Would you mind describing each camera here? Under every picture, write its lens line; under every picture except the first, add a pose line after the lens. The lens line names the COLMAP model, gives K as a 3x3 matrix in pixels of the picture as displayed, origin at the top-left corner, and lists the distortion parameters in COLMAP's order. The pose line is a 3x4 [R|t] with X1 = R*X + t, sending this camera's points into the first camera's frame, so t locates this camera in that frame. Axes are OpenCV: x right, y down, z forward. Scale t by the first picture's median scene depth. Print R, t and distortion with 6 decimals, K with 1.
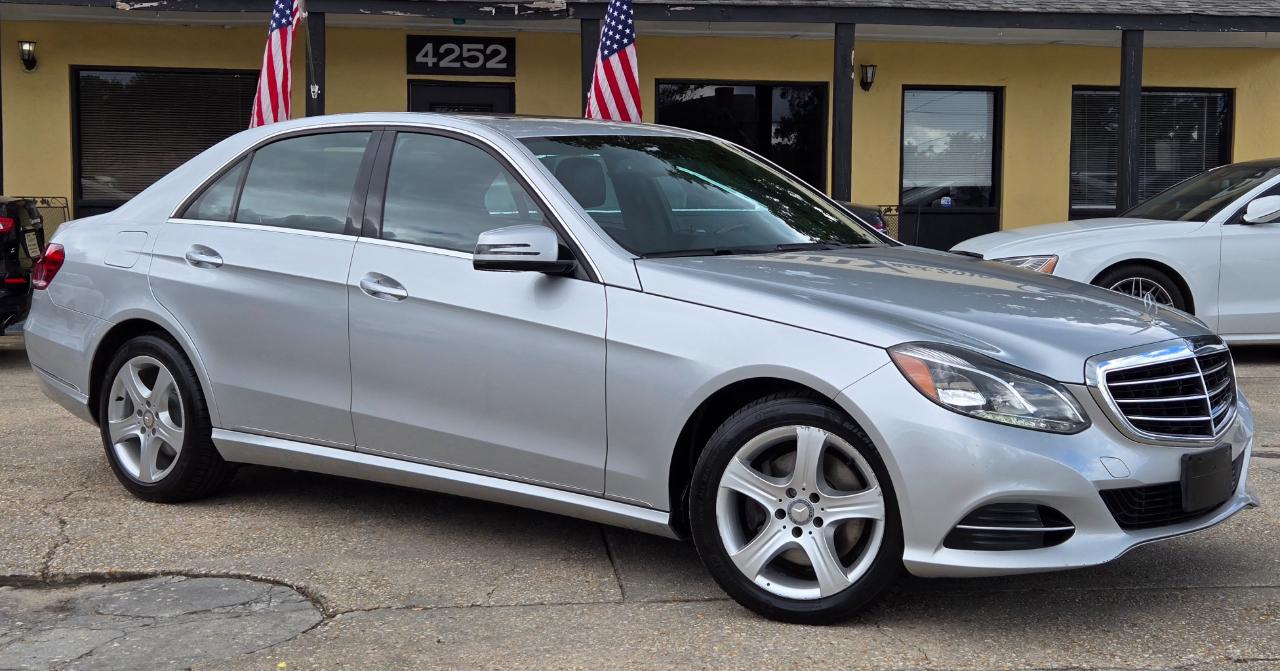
lens RADIAL K [[1603.6, 0, 646.5], [0, 1603.6, 326.1], [0, 0, 1]] dist [0.047084, 0.000000]
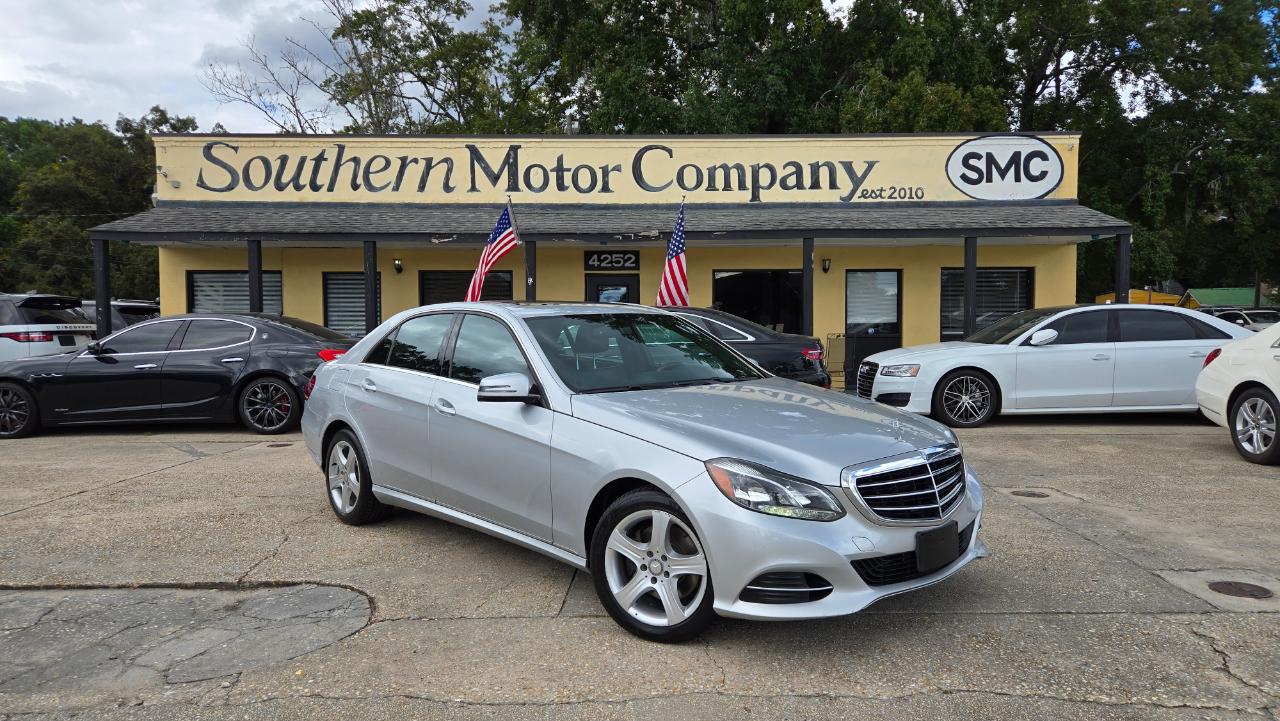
lens RADIAL K [[793.4, 0, 644.2], [0, 793.4, 357.7], [0, 0, 1]] dist [0.038674, -0.020489]
pose [[0.991995, -0.010757, -0.125817, 0.155875], [0.005758, 0.999182, -0.040030, -0.044447], [0.126145, 0.038986, 0.991246, 0.211207]]
